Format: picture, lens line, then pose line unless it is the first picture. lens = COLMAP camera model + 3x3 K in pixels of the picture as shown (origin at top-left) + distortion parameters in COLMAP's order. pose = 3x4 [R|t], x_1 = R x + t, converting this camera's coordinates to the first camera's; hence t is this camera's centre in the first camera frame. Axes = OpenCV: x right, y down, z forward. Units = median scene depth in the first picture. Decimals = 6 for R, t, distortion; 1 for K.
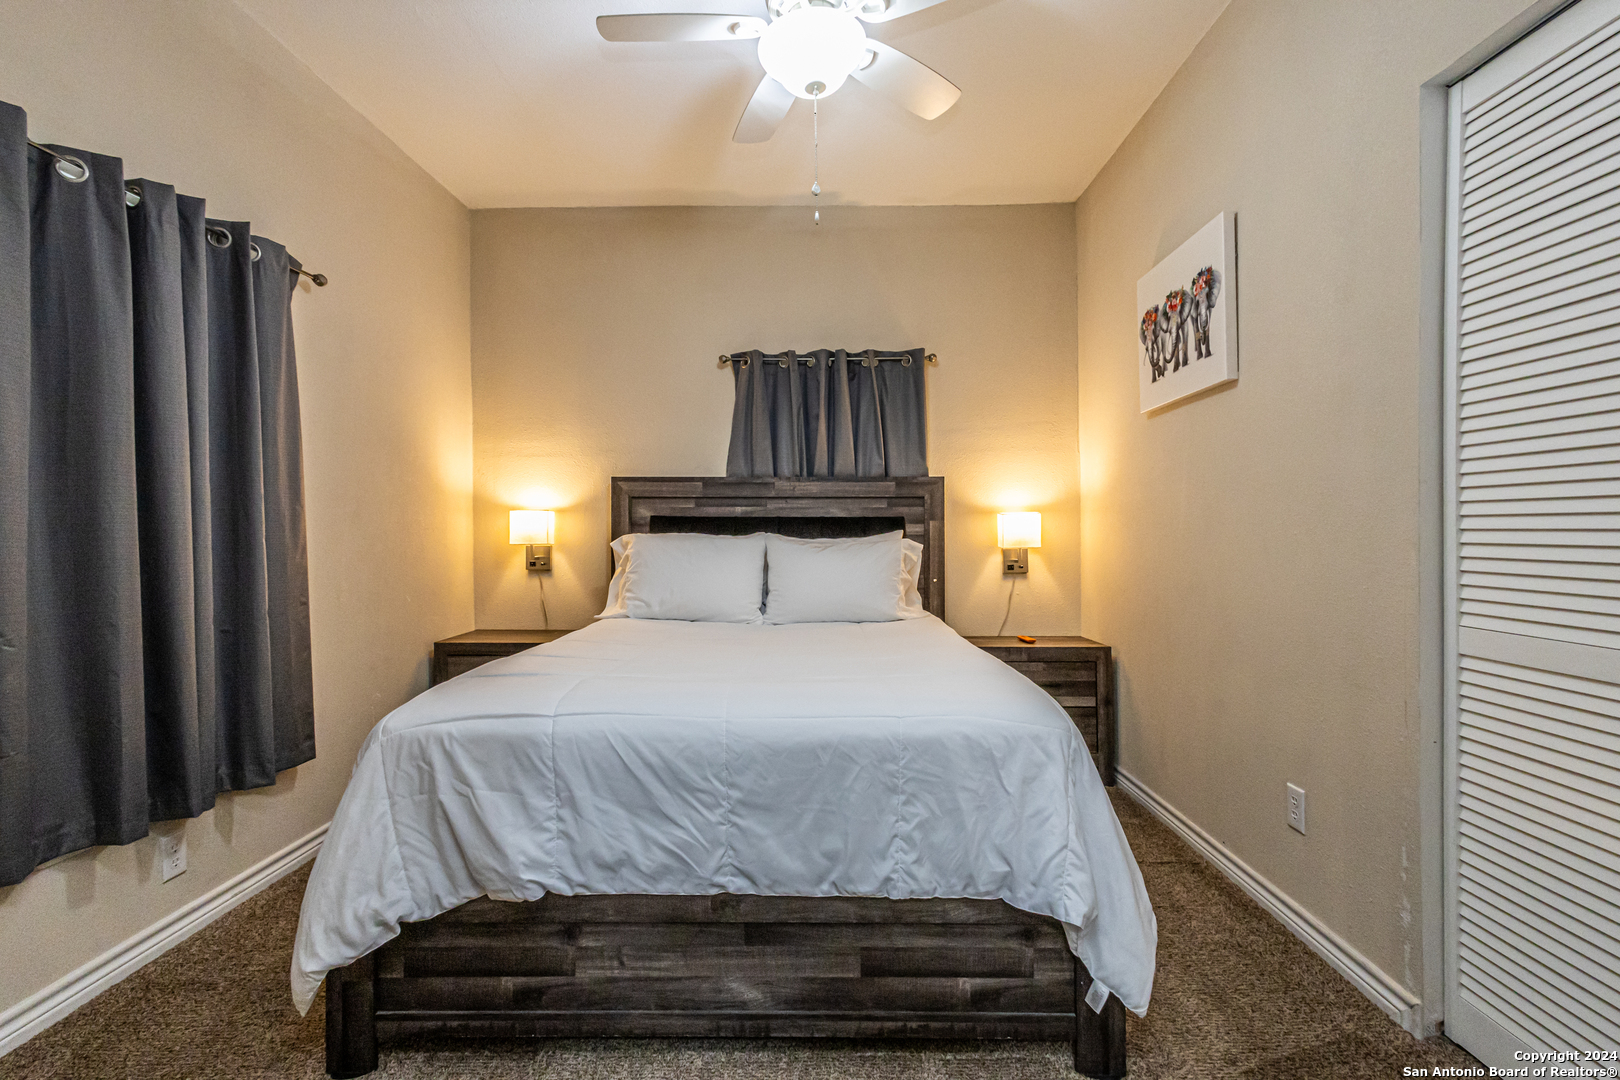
lens RADIAL K [[750.6, 0, 802.7], [0, 750.6, 538.2], [0, 0, 1]] dist [0.010771, -0.000126]
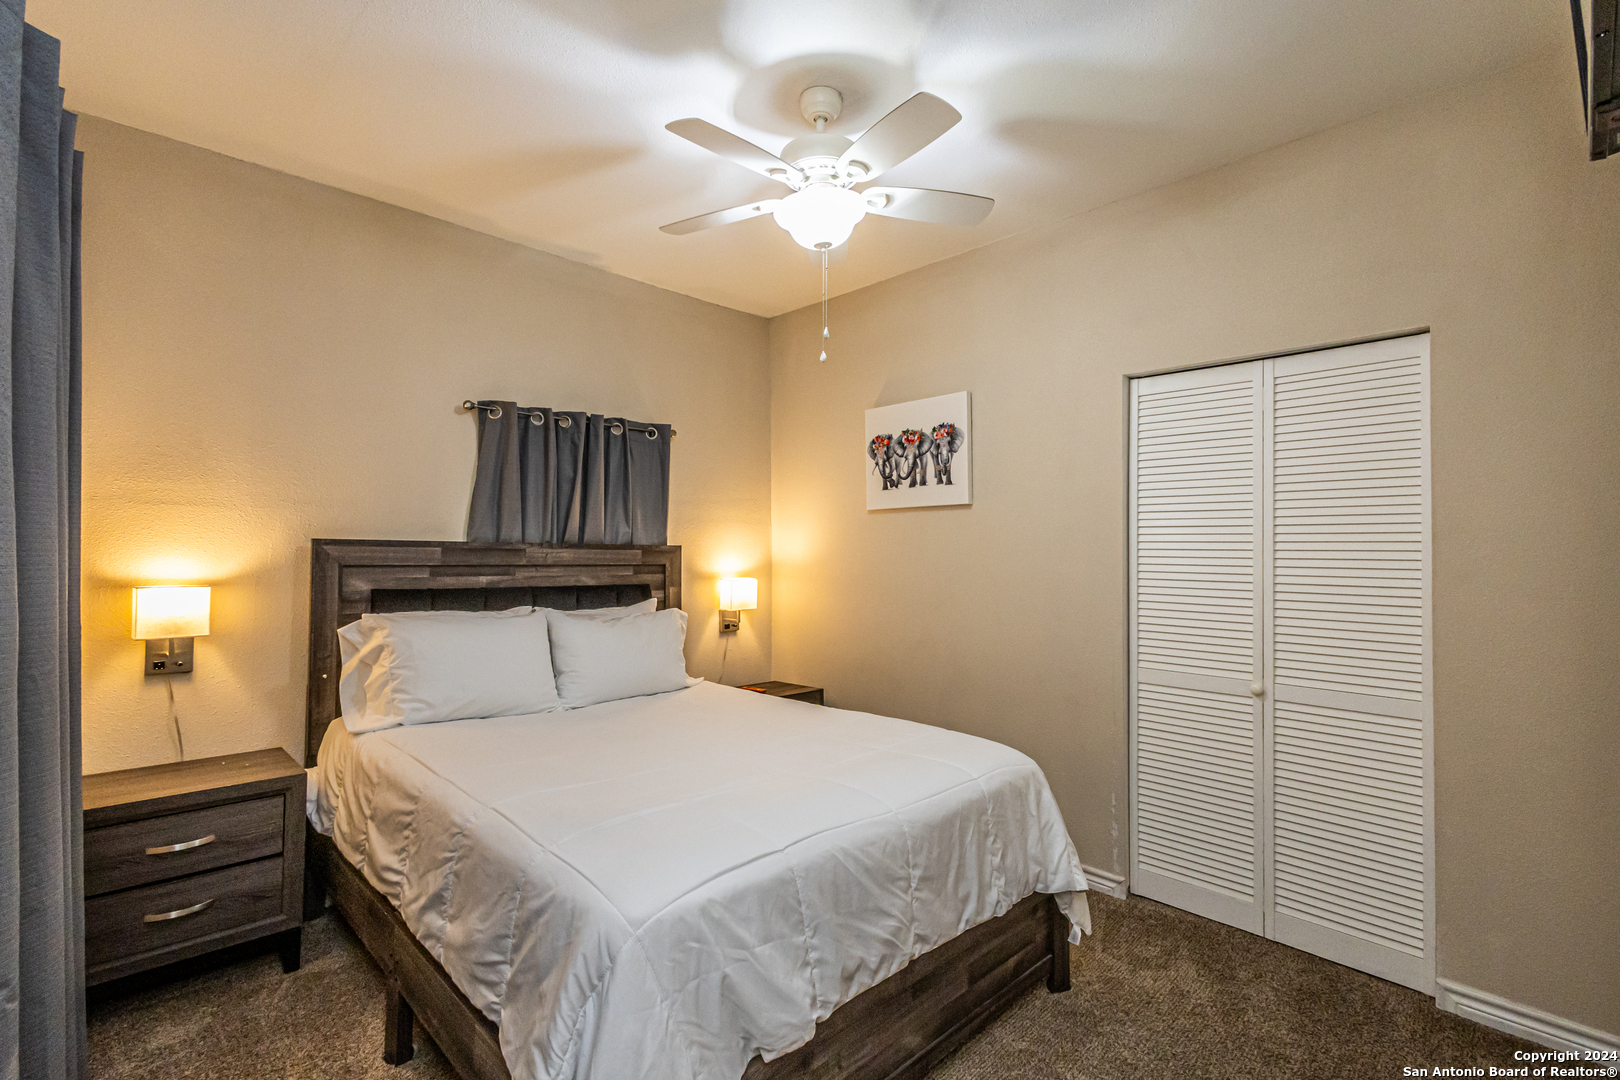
lens RADIAL K [[750.6, 0, 813.3], [0, 750.6, 540.2], [0, 0, 1]] dist [0.010771, -0.000126]
pose [[0.700474, 0.020933, 0.713371, -0.447895], [-0.003982, 0.999669, -0.025423, -0.064302], [-0.713667, 0.014967, 0.700325, 0.118296]]
